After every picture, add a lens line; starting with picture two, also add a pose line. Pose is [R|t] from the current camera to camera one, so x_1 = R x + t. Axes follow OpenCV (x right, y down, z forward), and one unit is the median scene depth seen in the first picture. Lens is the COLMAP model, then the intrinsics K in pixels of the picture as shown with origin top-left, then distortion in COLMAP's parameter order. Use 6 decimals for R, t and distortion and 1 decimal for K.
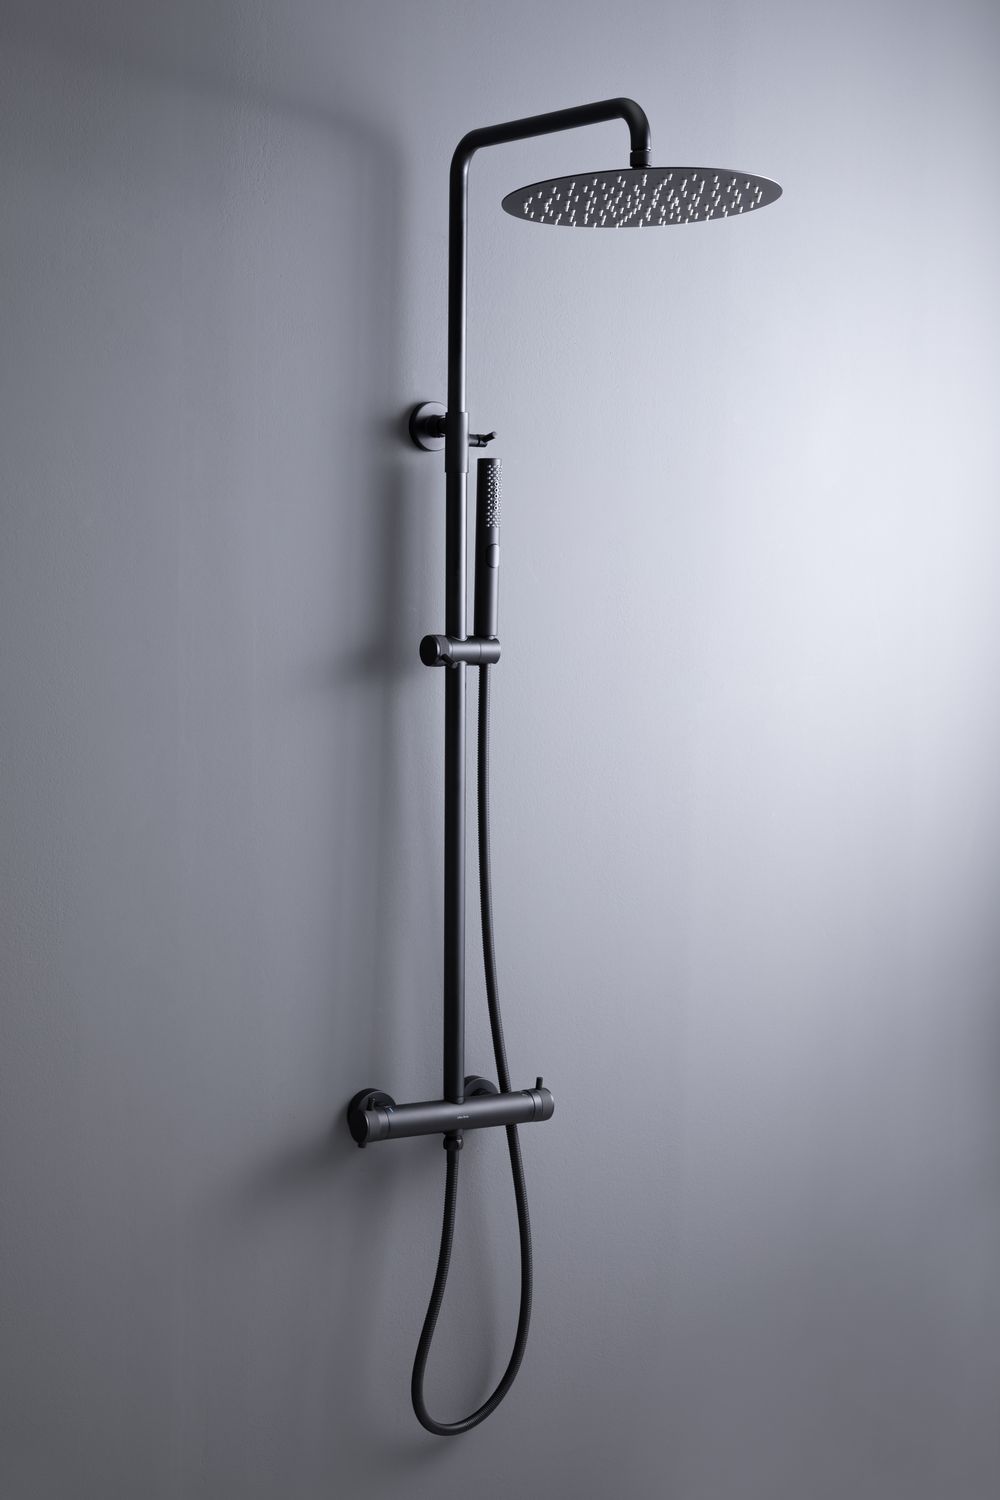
lens RADIAL K [[2891.7, 0, 500.0], [0, 2891.7, 750.0], [0, 0, 1]] dist [-0.013700, -0.183000]
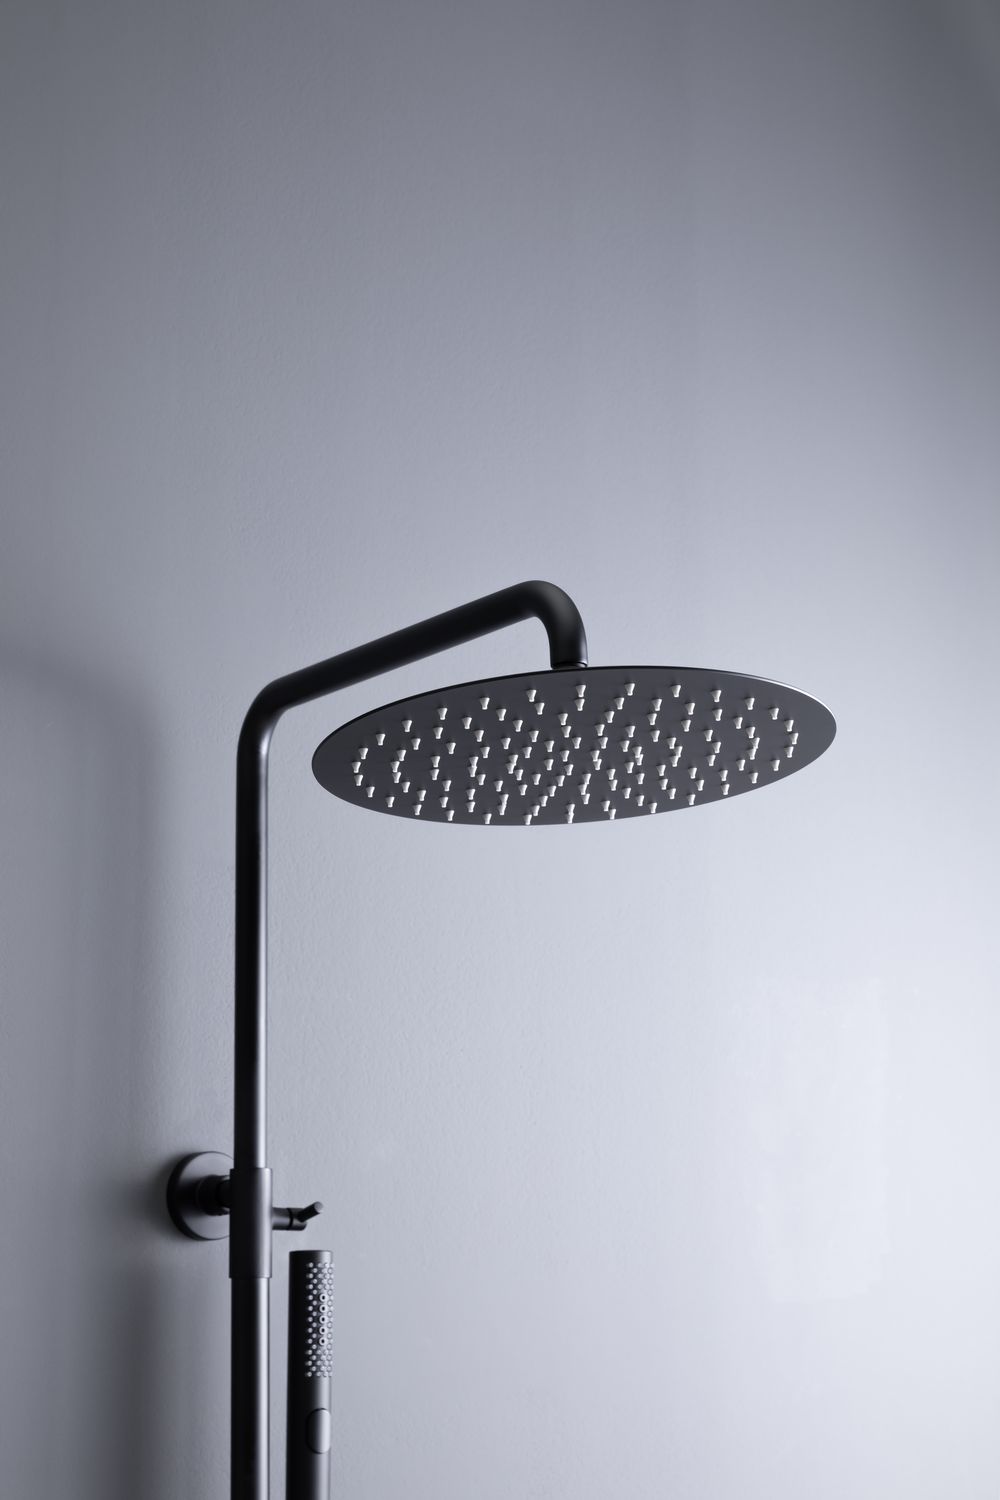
lens RADIAL K [[2891.7, 0, 500.0], [0, 2891.7, 750.0], [0, 0, 1]] dist [-0.013700, -0.183000]
pose [[0.999158, -0.019319, 0.036196, 0.015482], [0.028381, 0.962528, -0.269693, -0.045655], [-0.029629, 0.270493, 0.962266, 0.469108]]
